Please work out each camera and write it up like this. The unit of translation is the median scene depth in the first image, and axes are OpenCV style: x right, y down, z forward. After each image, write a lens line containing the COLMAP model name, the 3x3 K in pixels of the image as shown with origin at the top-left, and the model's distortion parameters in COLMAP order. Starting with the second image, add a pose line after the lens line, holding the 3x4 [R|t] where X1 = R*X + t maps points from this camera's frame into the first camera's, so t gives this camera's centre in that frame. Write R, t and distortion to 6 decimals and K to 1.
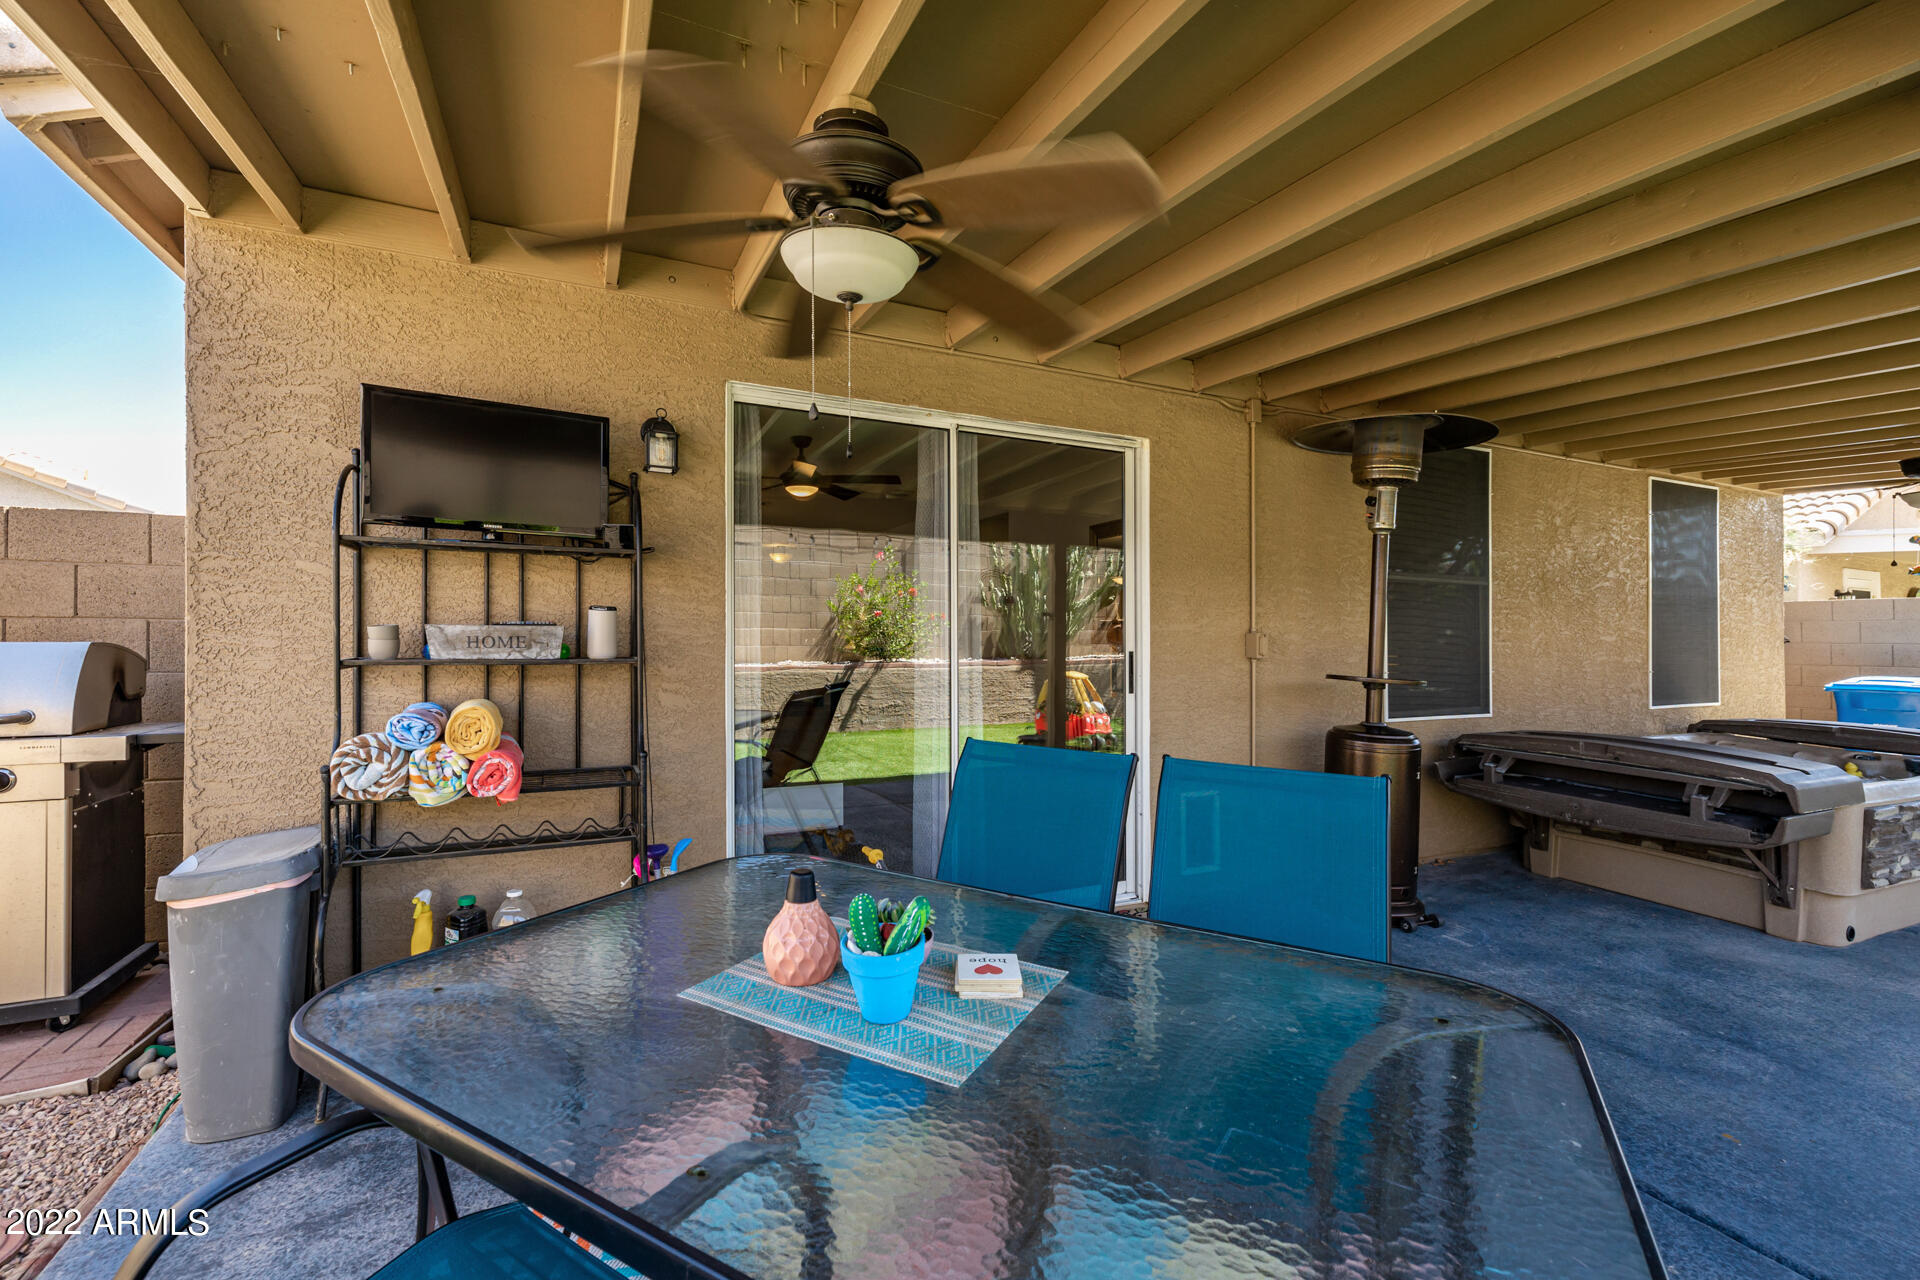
lens RADIAL K [[815.3, 0, 952.4], [0, 815.3, 630.8], [0, 0, 1]] dist [0.000034, -0.000083]
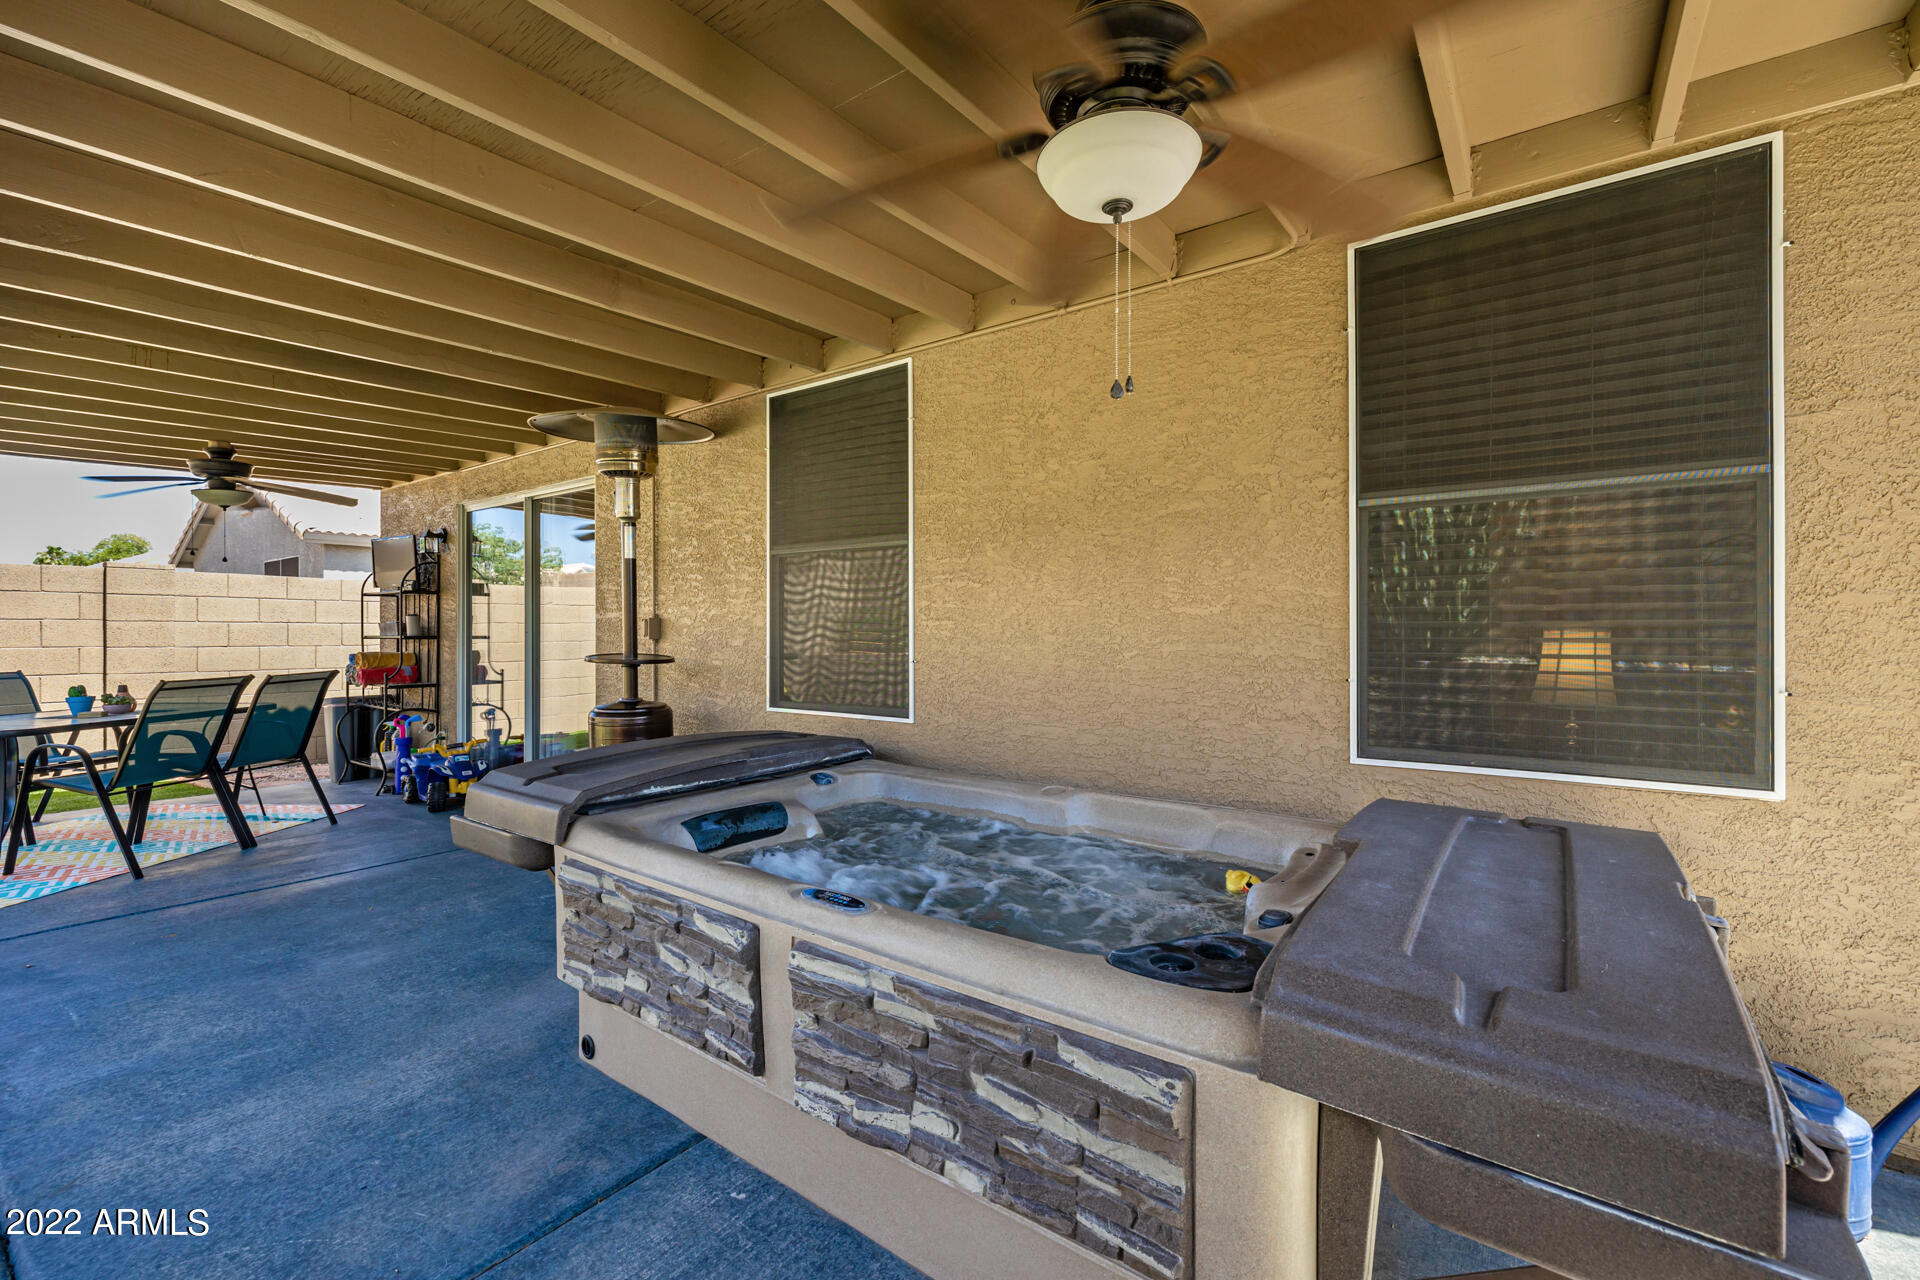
lens RADIAL K [[815.3, 0, 952.4], [0, 815.3, 630.8], [0, 0, 1]] dist [0.000034, -0.000083]
pose [[0.470393, -0.008293, -0.882418, 1.325243], [0.011608, 0.999927, -0.003209, 0.024950], [0.882381, -0.008733, 0.470455, 0.689304]]
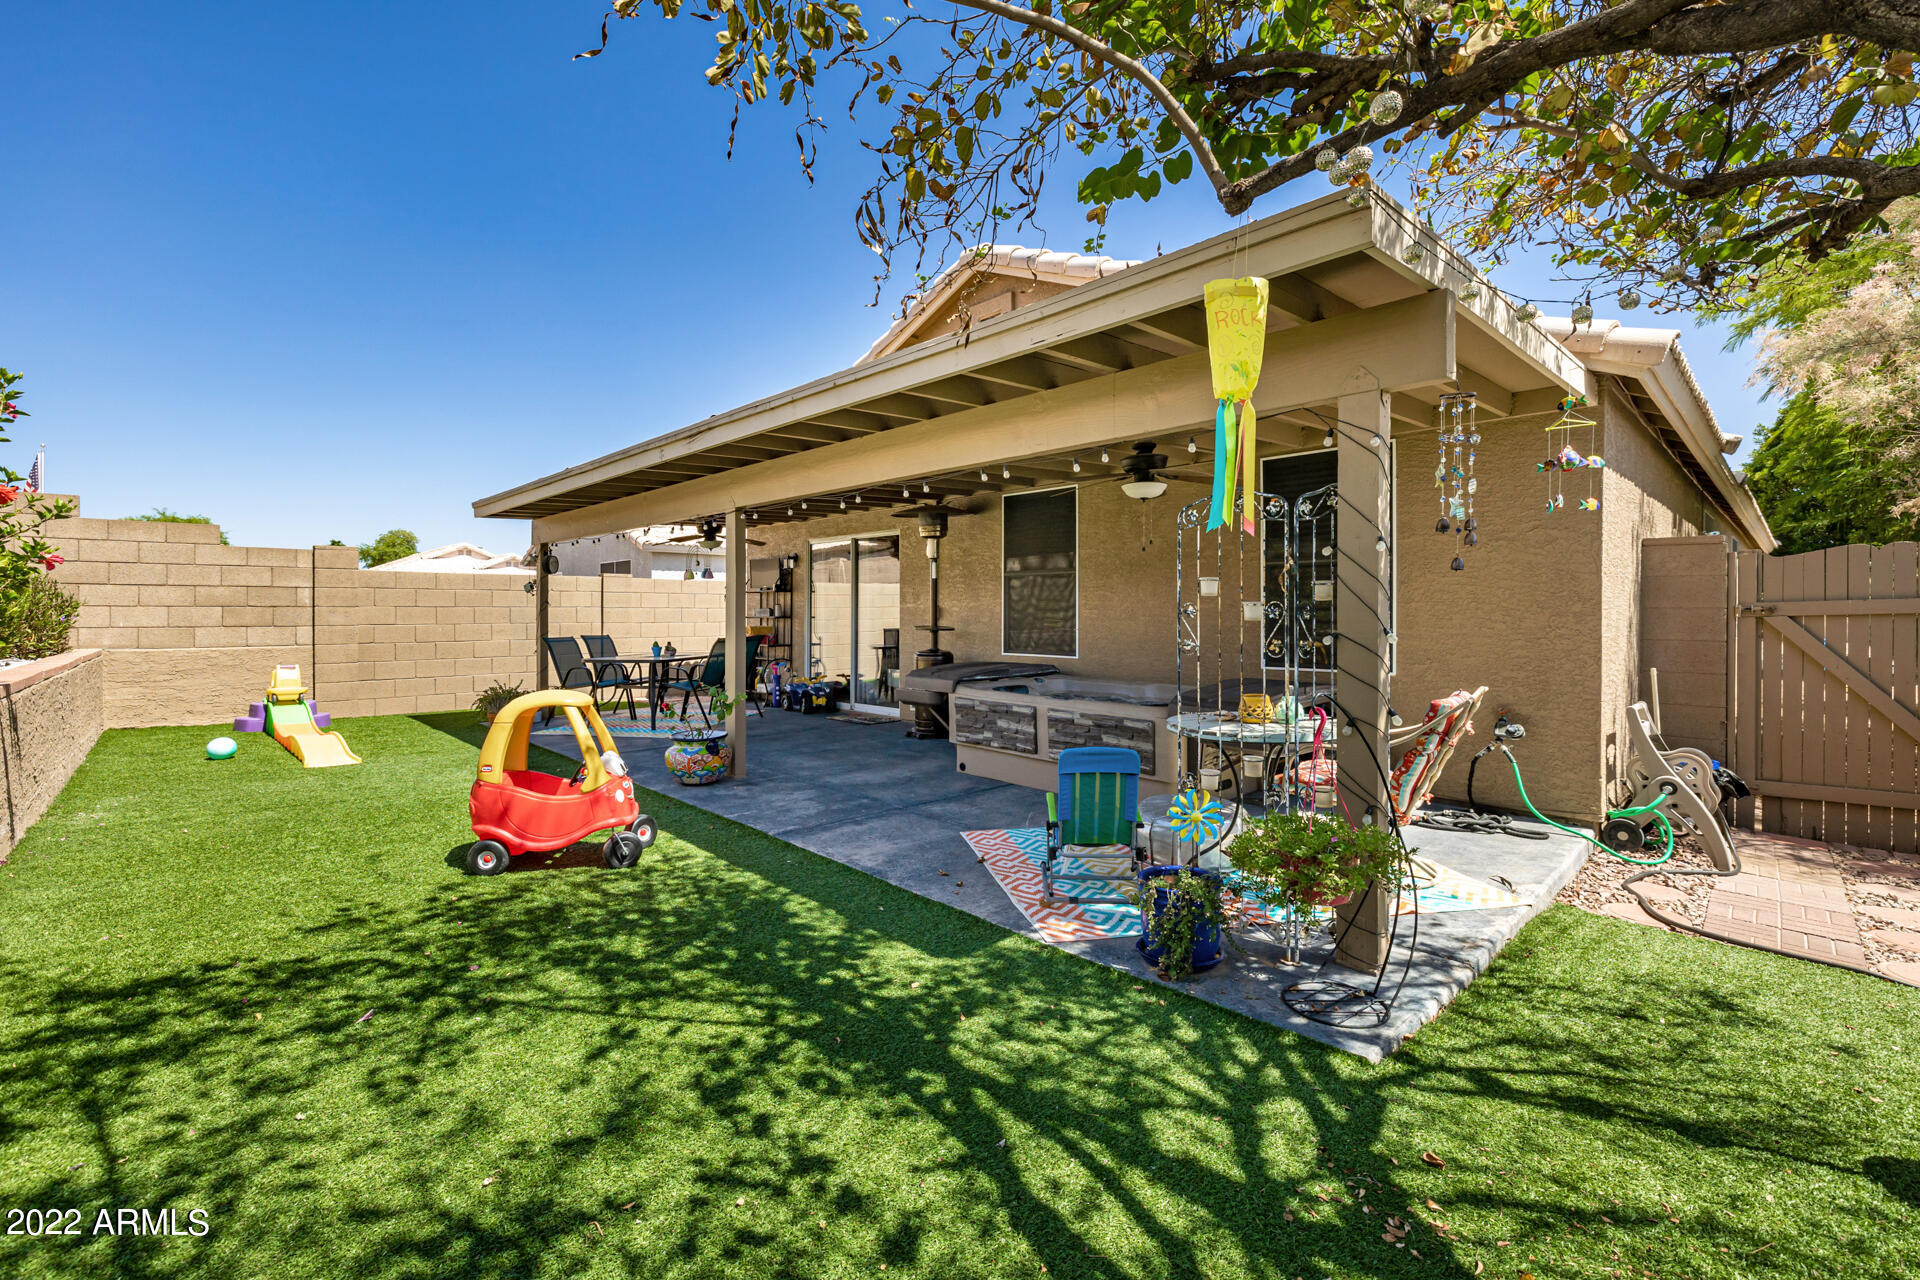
lens RADIAL K [[815.3, 0, 952.4], [0, 815.3, 630.8], [0, 0, 1]] dist [0.000034, -0.000083]
pose [[0.308352, 0.015415, -0.951147, 2.063860], [0.012711, 0.999713, 0.020323, 0.018517], [0.951187, -0.018357, 0.308068, 0.296700]]
